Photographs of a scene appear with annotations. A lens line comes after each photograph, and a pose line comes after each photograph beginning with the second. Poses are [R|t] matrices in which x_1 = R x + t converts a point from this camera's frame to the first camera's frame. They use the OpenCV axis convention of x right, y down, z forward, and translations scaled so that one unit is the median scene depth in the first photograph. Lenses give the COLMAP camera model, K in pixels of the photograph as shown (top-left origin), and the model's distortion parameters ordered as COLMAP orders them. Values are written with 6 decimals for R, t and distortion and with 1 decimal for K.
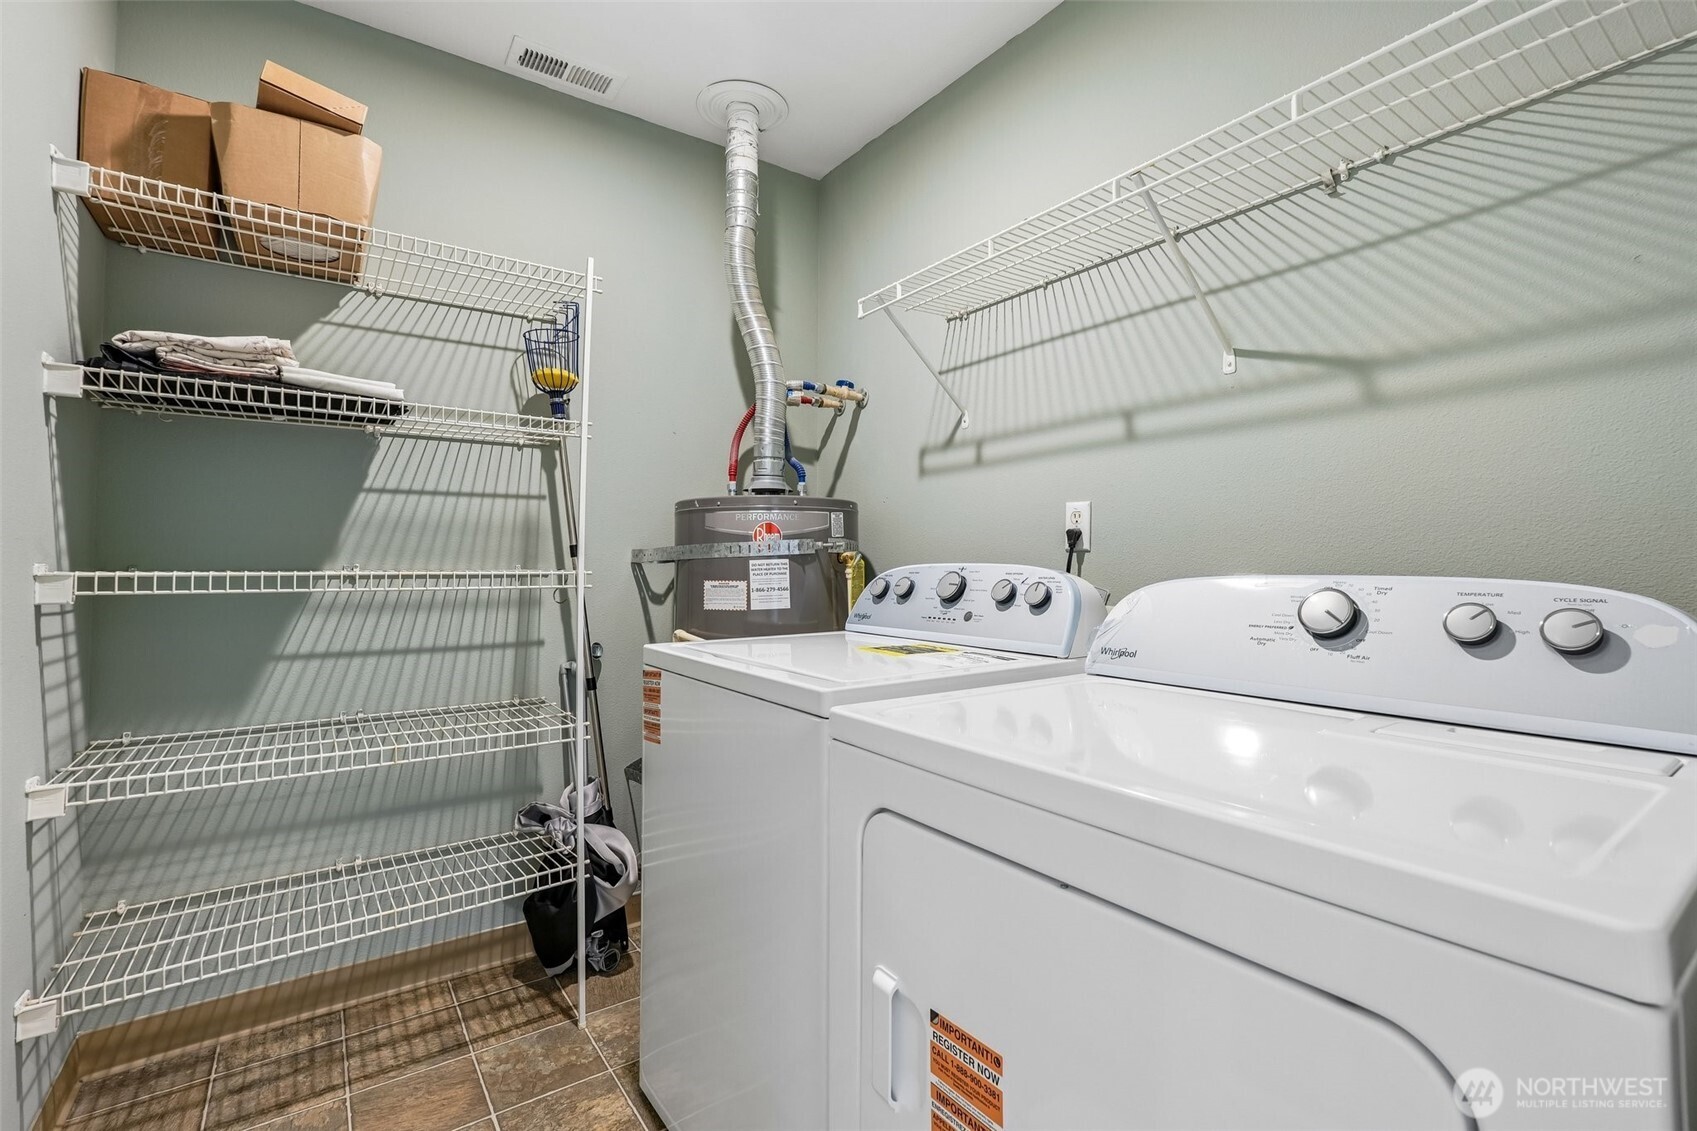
lens RADIAL K [[766.7, 0, 847.2], [0, 766.7, 538.1], [0, 0, 1]] dist [-0.010550, 0.000984]
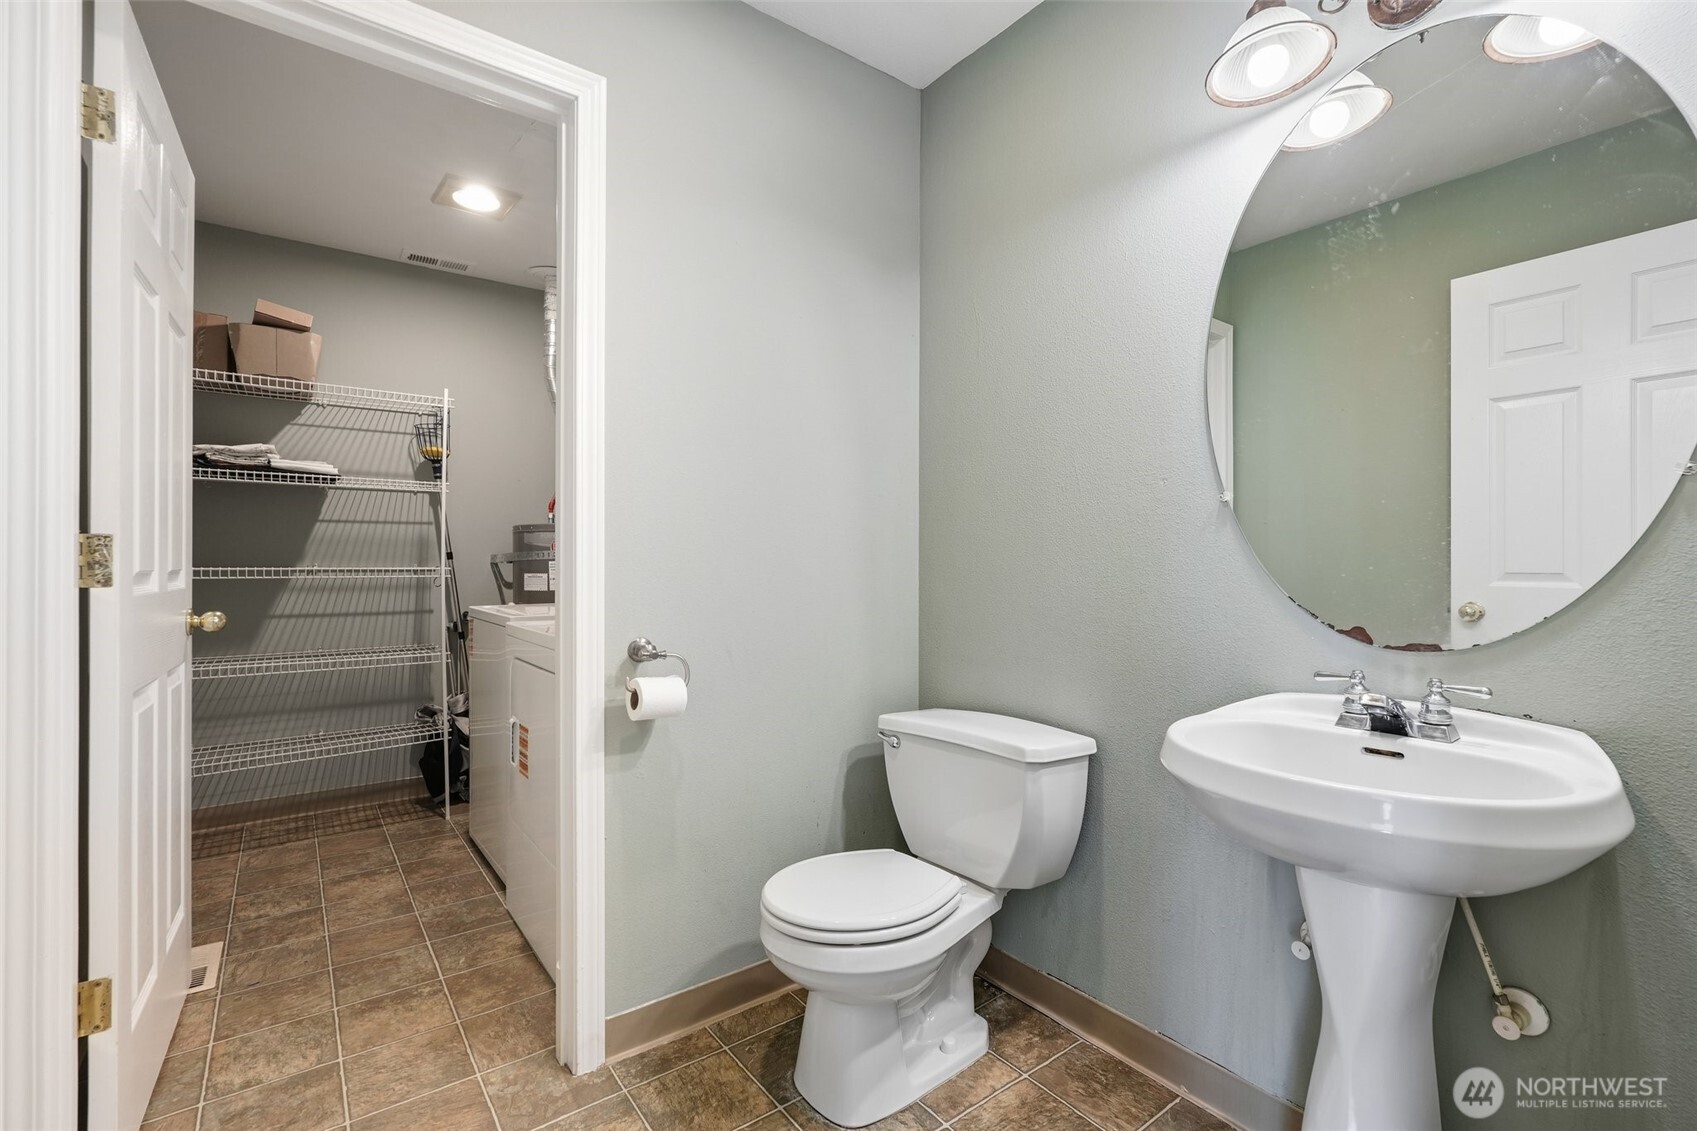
lens RADIAL K [[750.2, 0, 841.5], [0, 750.2, 568.6], [0, 0, 1]] dist [-0.013317, 0.000385]
pose [[0.999649, -0.000131, 0.026508, 0.504218], [-0.000946, 0.999173, 0.040642, -0.024876], [-0.026492, -0.040653, 0.998822, -0.719497]]
